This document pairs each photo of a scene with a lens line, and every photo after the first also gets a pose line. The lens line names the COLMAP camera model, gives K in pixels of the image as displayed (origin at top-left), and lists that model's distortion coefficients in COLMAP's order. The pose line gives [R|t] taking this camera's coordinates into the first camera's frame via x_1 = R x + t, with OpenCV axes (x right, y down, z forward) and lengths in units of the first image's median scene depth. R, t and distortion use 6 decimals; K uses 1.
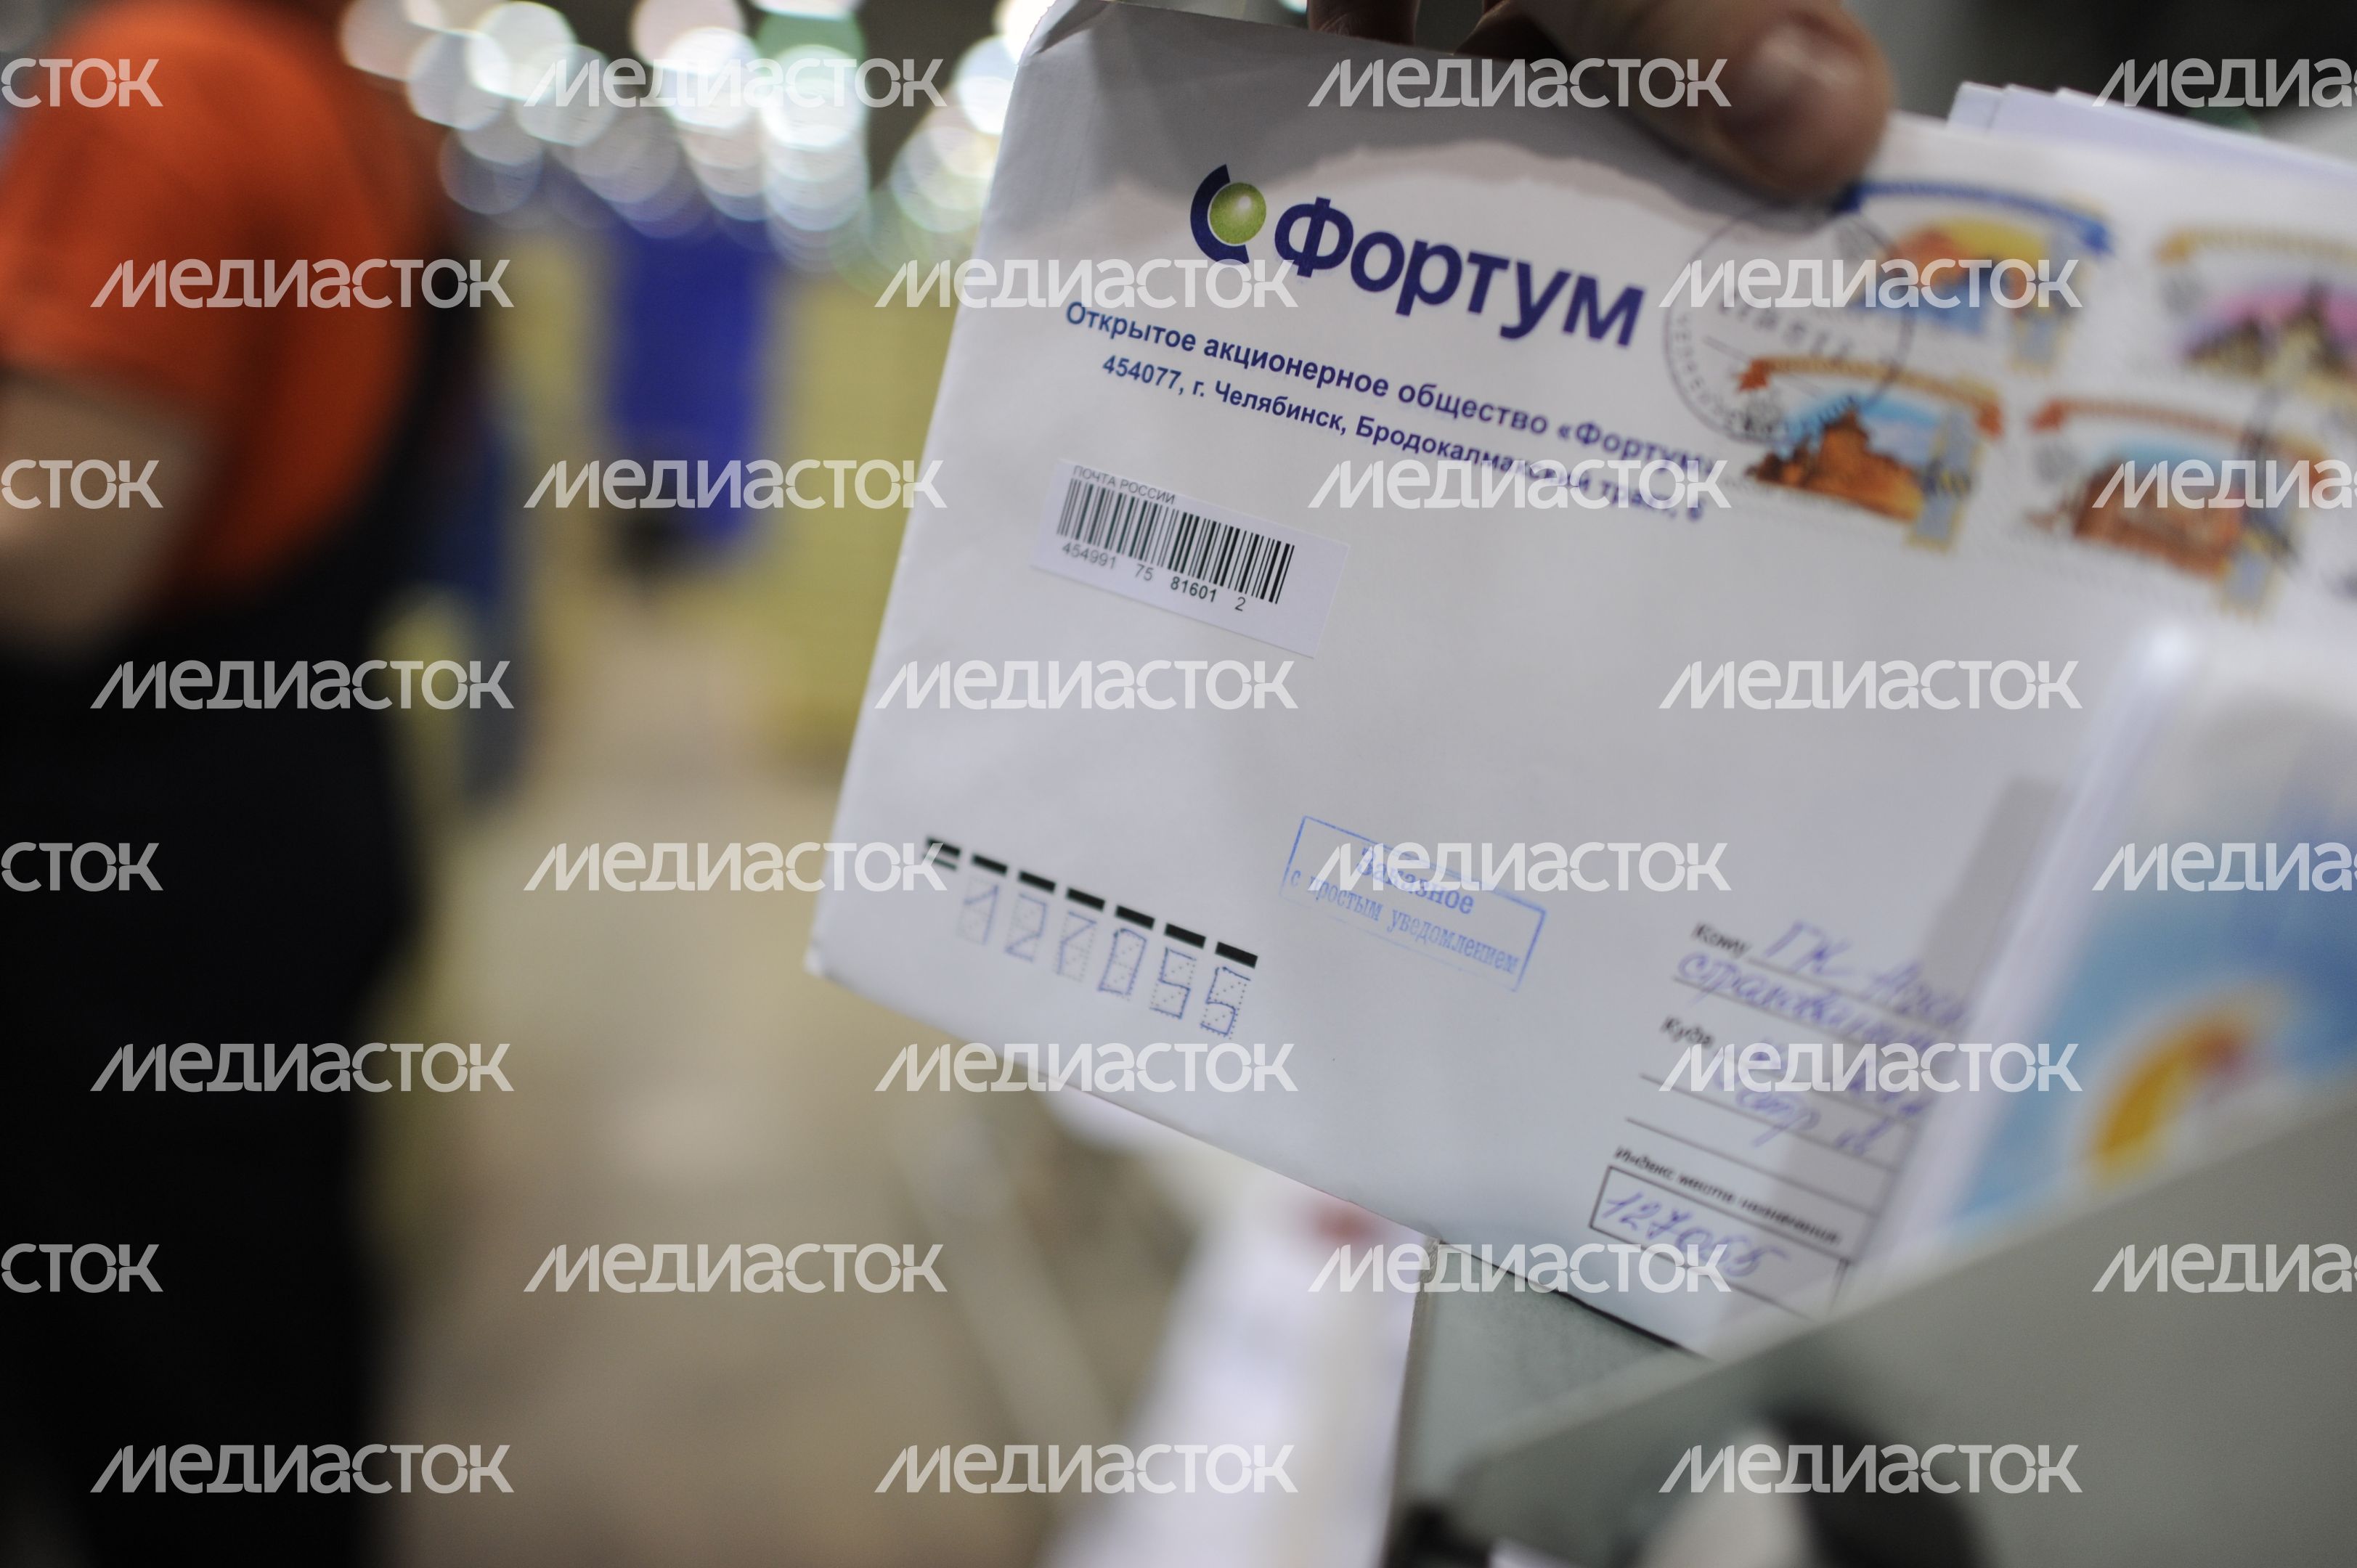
lens RADIAL K [[1618.0, 0, 1178.5], [0, 1618.0, 784.0], [0, 0, 1]] dist [0.000791, -0.000720]
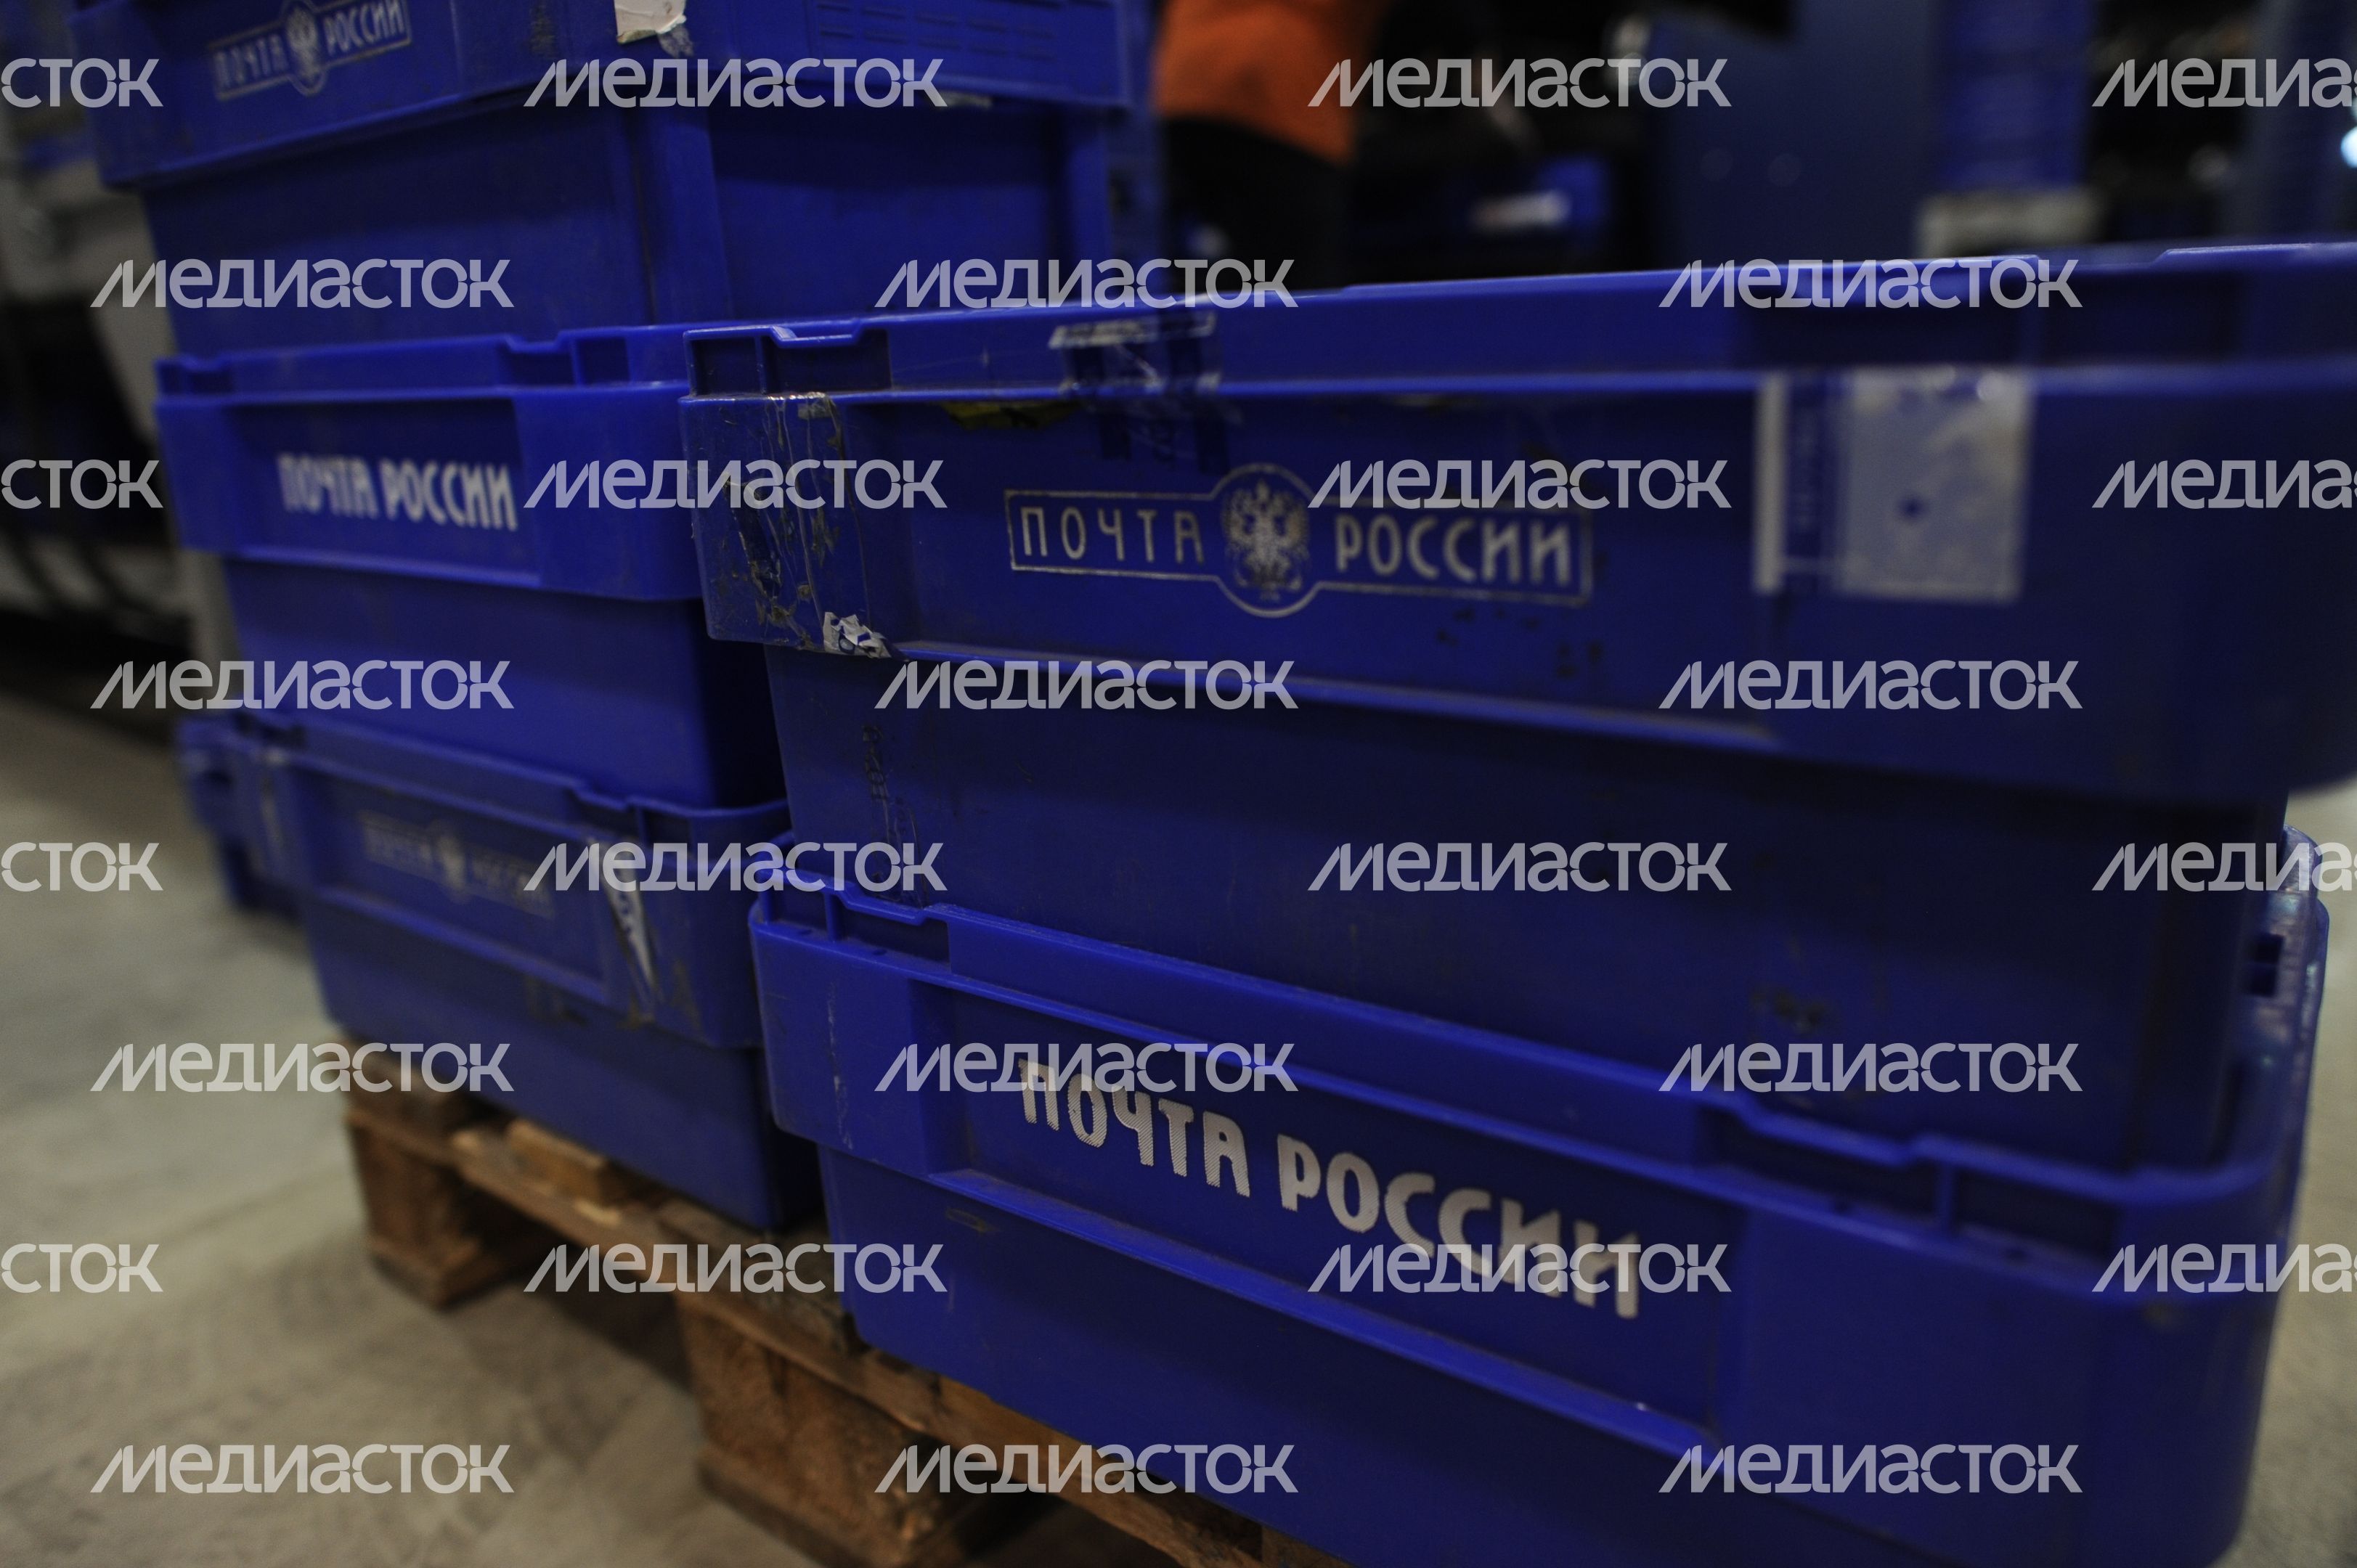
lens RADIAL K [[1618.0, 0, 1178.5], [0, 1618.0, 784.0], [0, 0, 1]] dist [0.000791, -0.000720]
pose [[1.000000, -0.000166, 0.000012, -0.000011], [0.000166, 1.000000, 0.000152, 0.190035], [-0.000012, -0.000152, 1.000000, -0.000070]]
